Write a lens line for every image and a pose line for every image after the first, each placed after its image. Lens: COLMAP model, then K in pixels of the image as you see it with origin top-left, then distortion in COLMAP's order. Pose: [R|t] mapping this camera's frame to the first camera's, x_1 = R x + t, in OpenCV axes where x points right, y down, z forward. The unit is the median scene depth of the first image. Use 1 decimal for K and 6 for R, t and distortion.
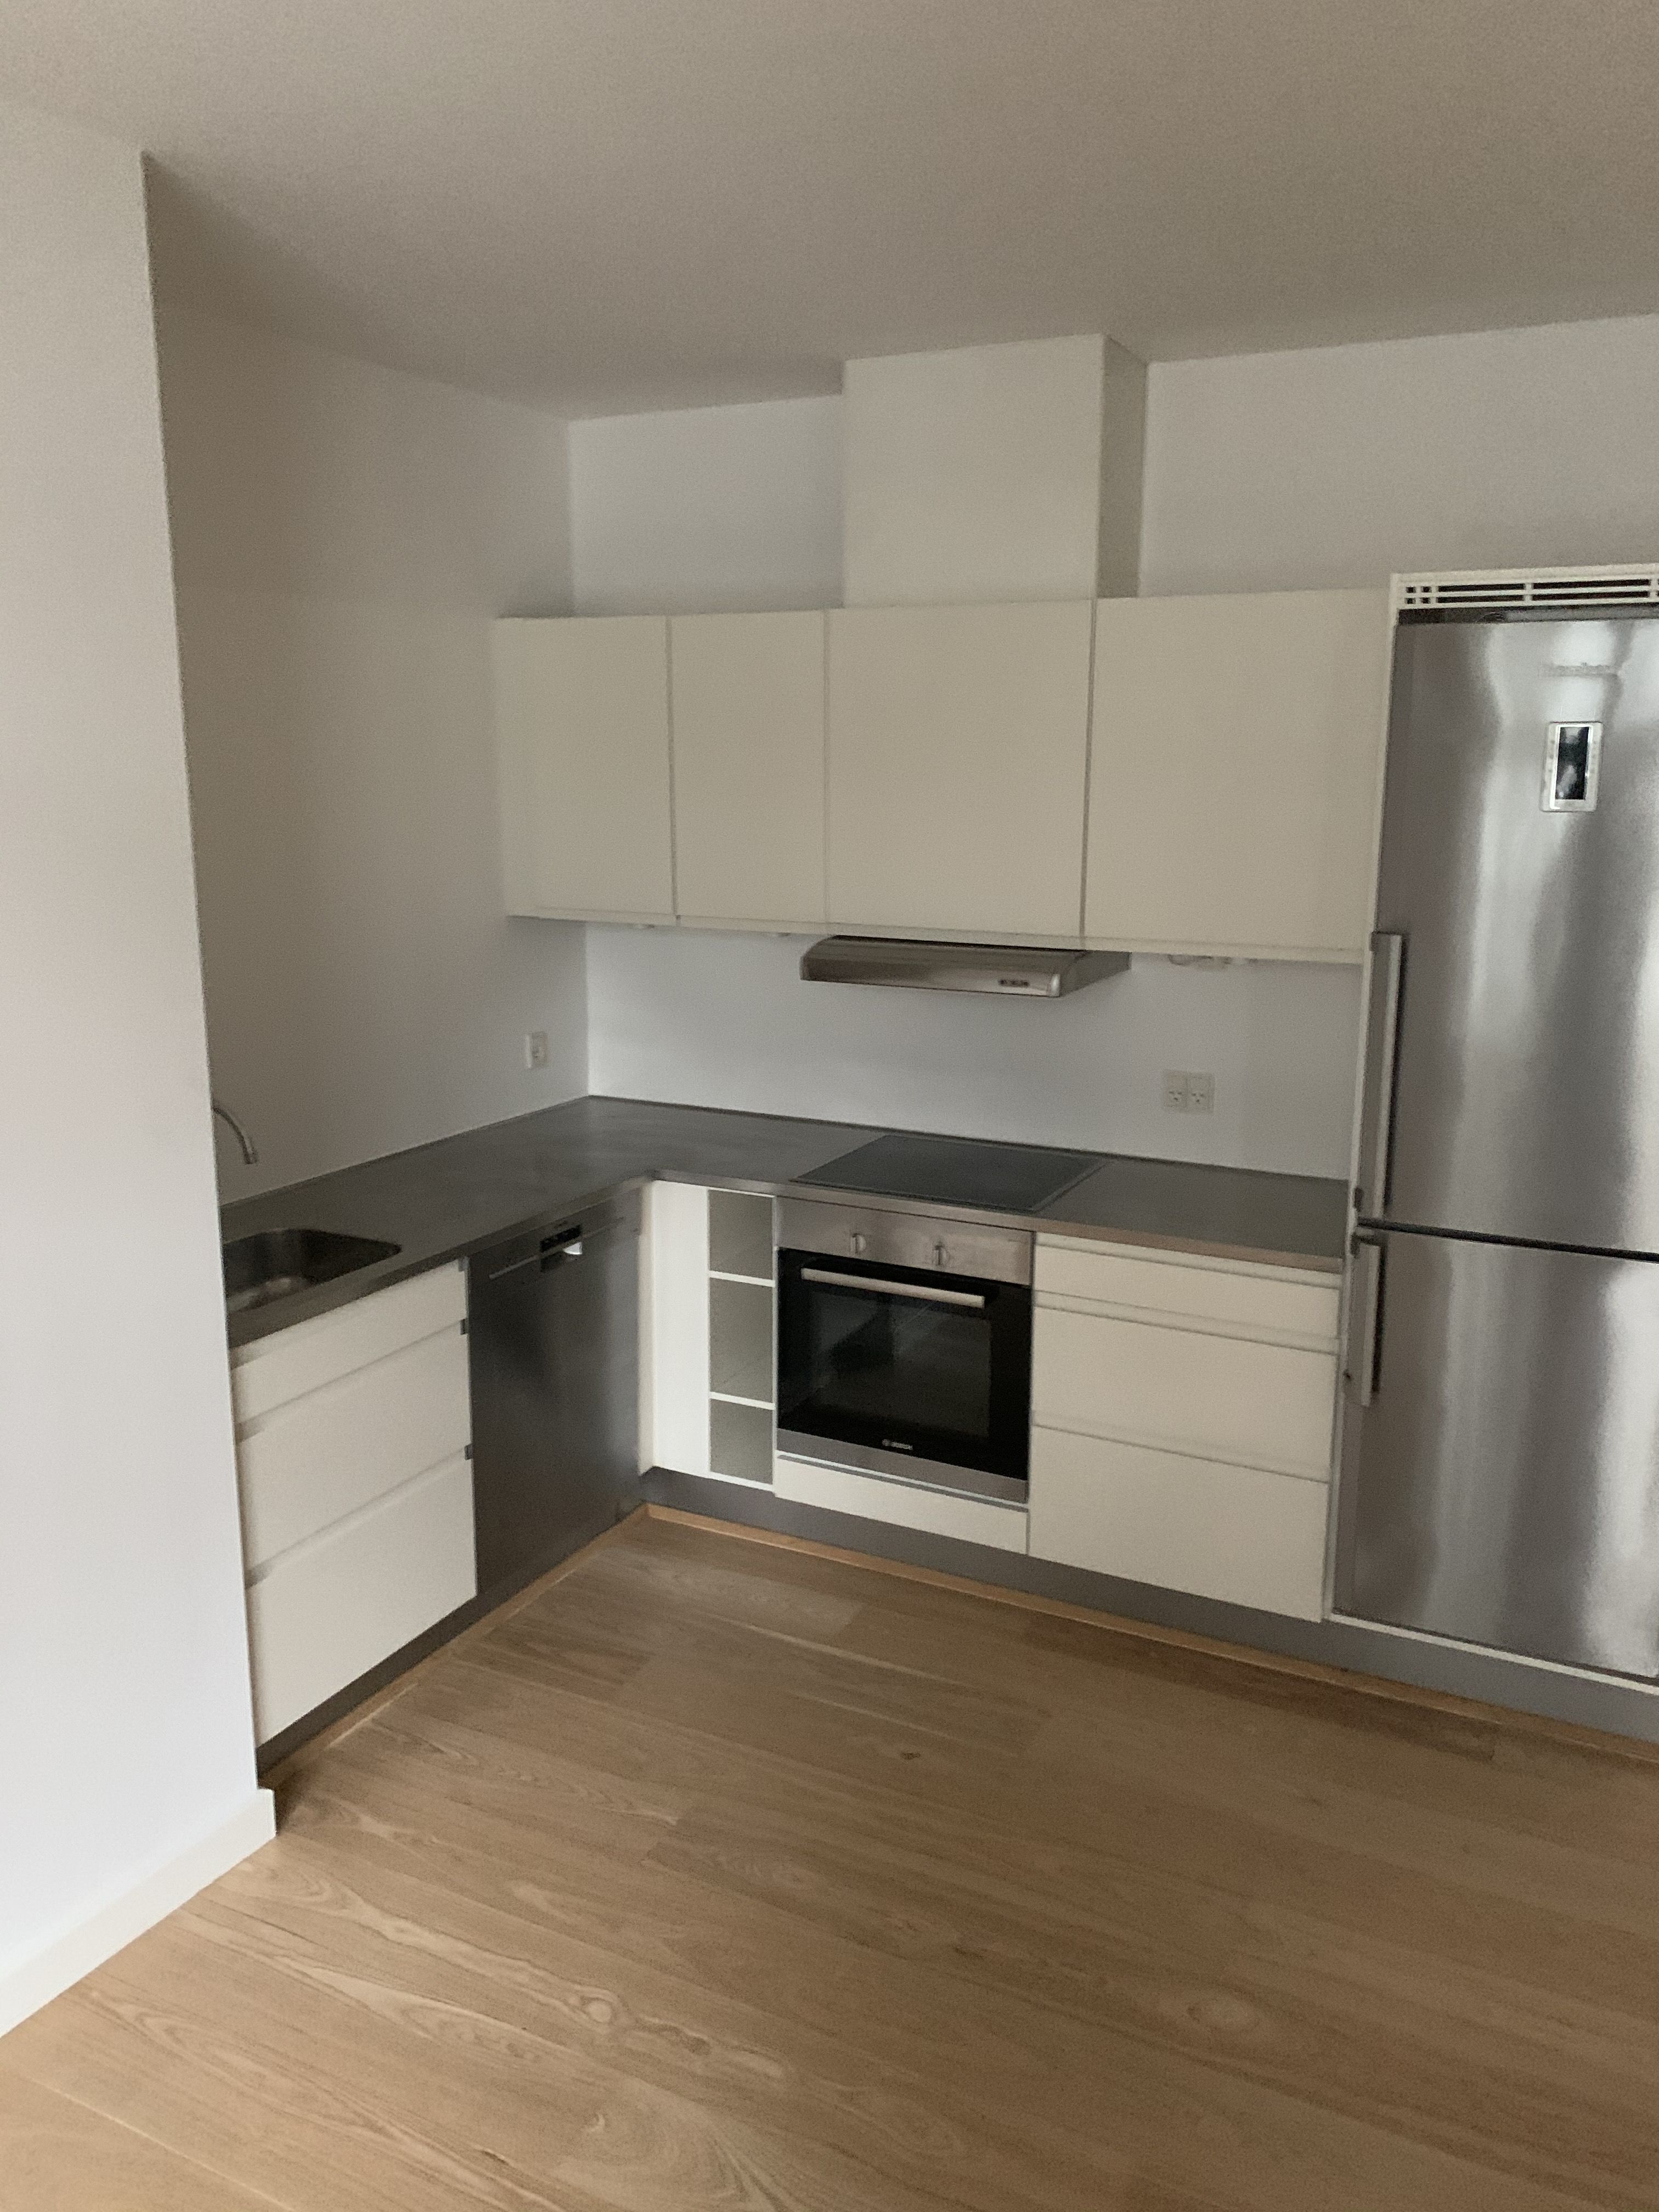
lens RADIAL K [[1701.7, 0, 824.5], [0, 1701.7, 1094.5], [0, 0, 1]] dist [0.030173, -0.013439]
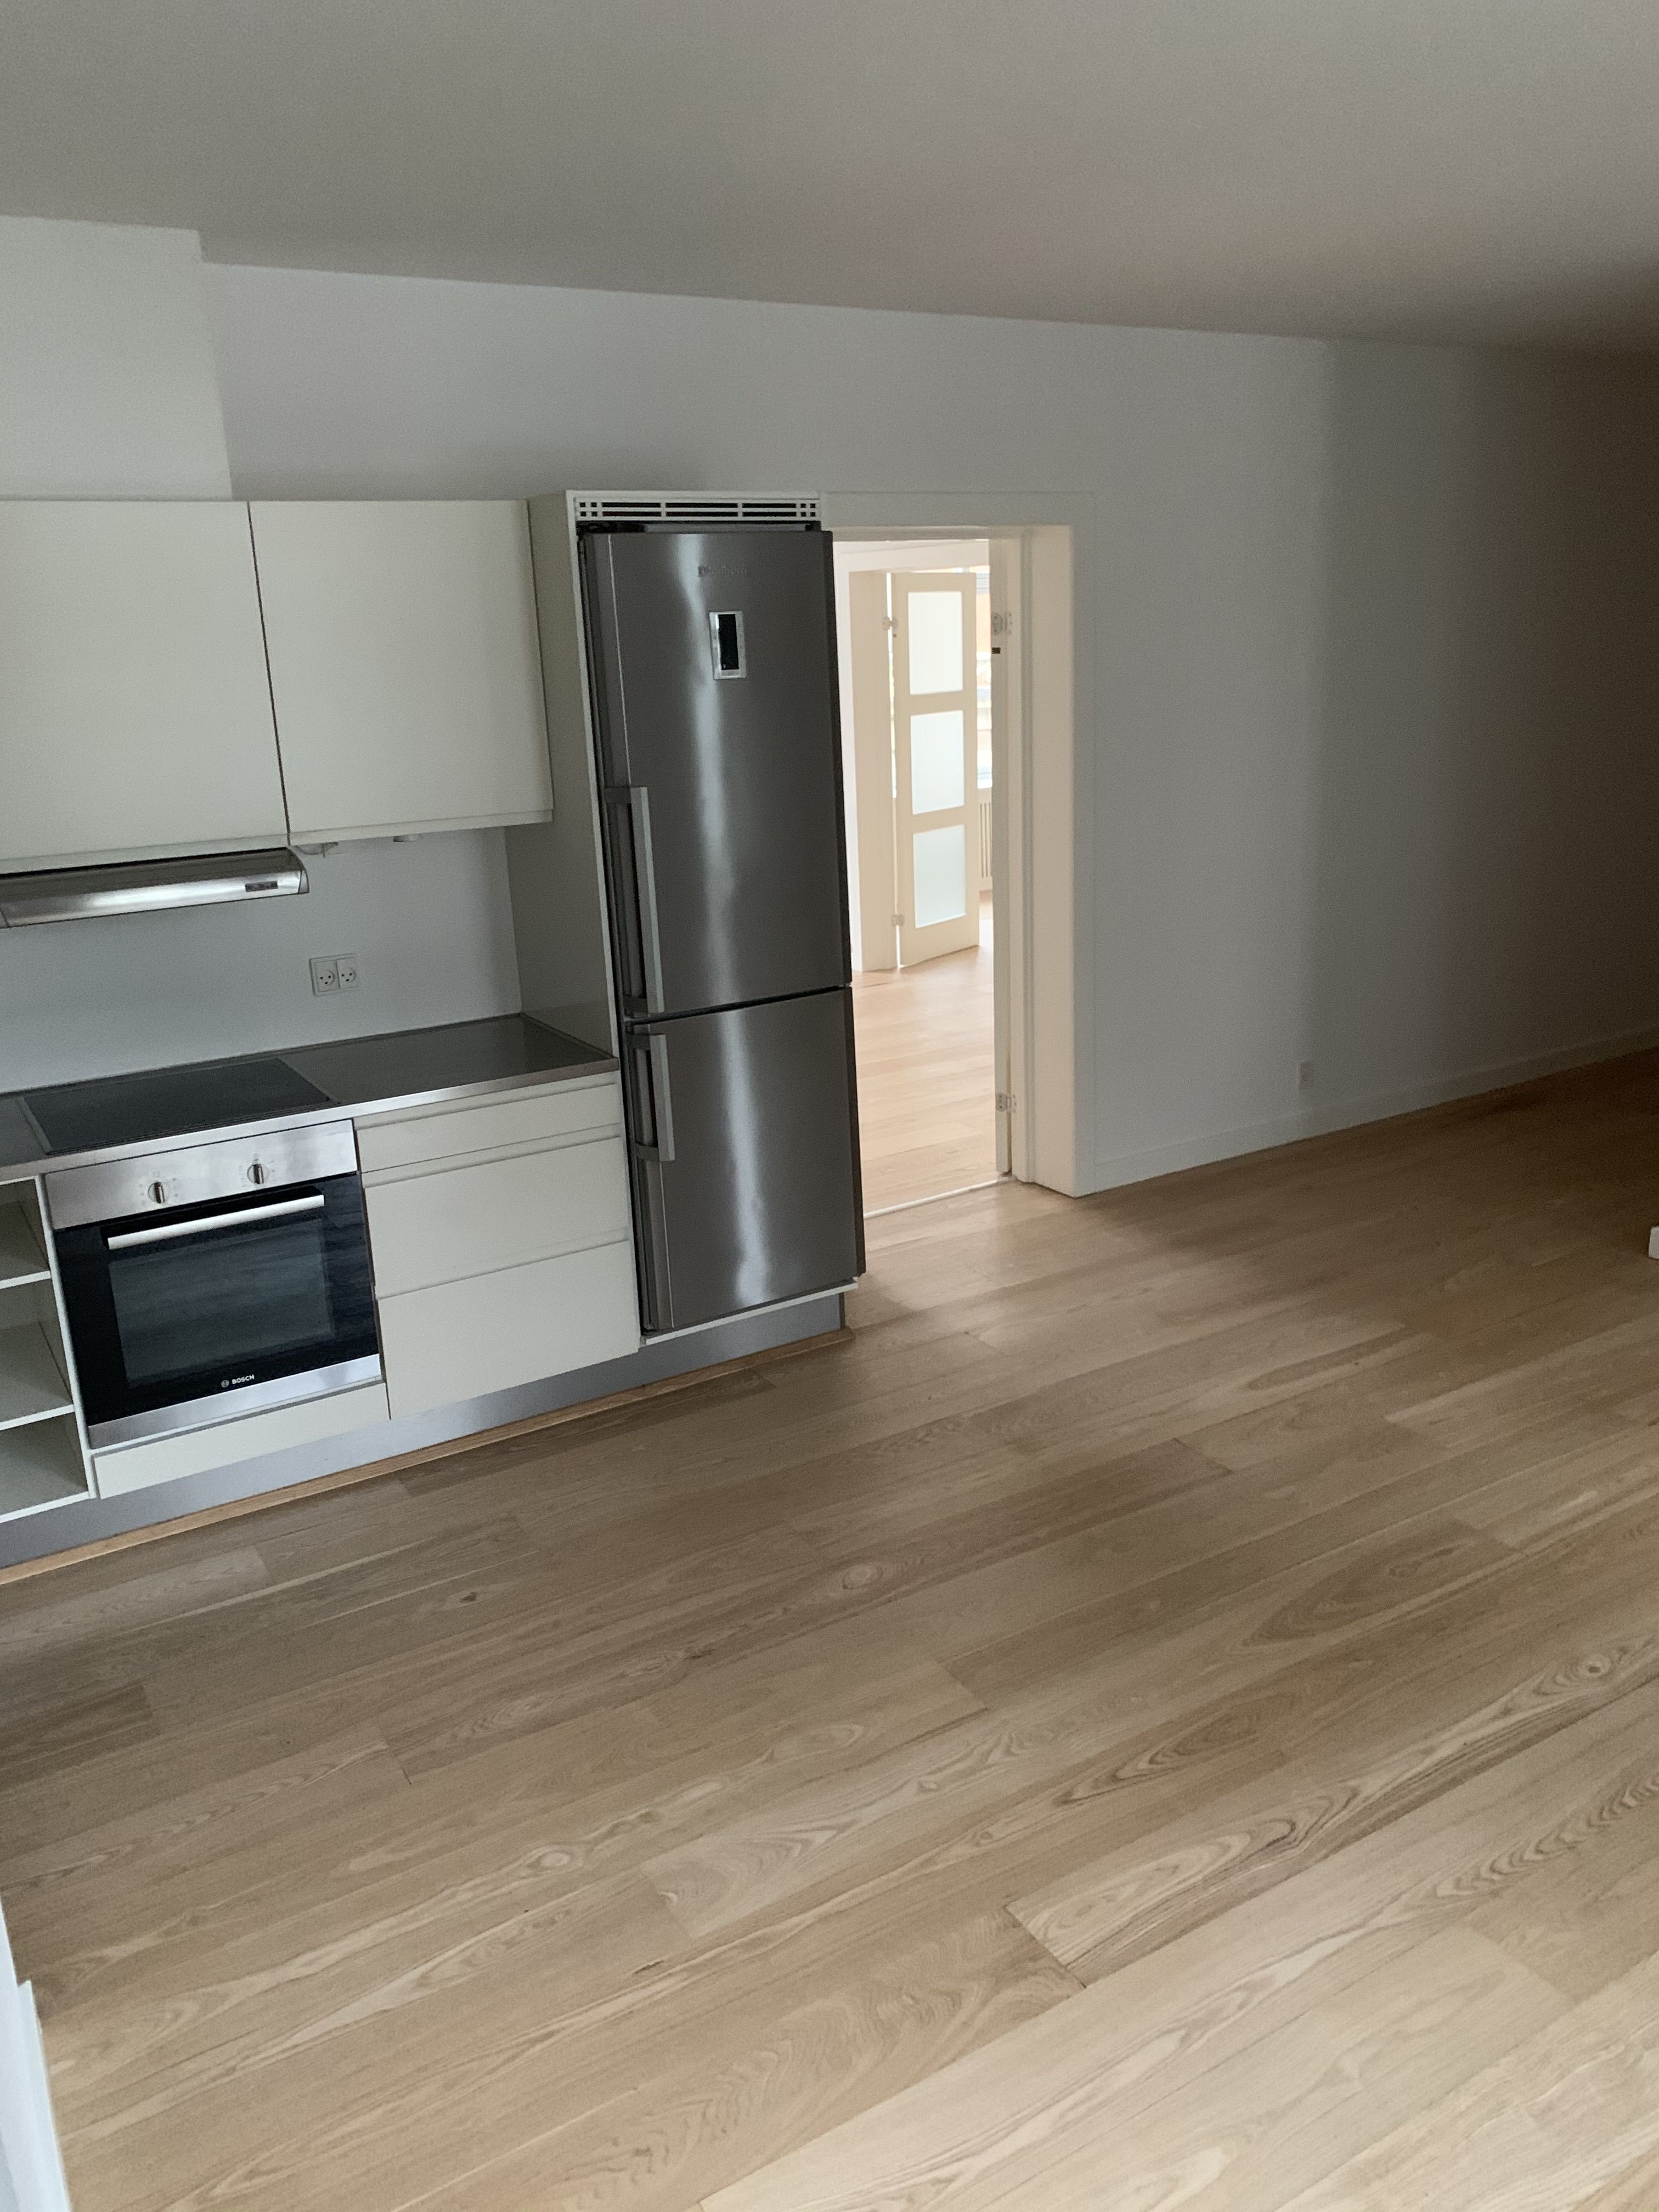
lens RADIAL K [[1701.7, 0, 820.5], [0, 1701.7, 1115.3], [0, 0, 1]] dist [0.030173, -0.013439]
pose [[0.535151, -0.265389, 0.801986, -0.670030], [0.214878, 0.960908, 0.174594, -0.051158], [-0.816970, 0.078895, 0.571258, 0.194074]]
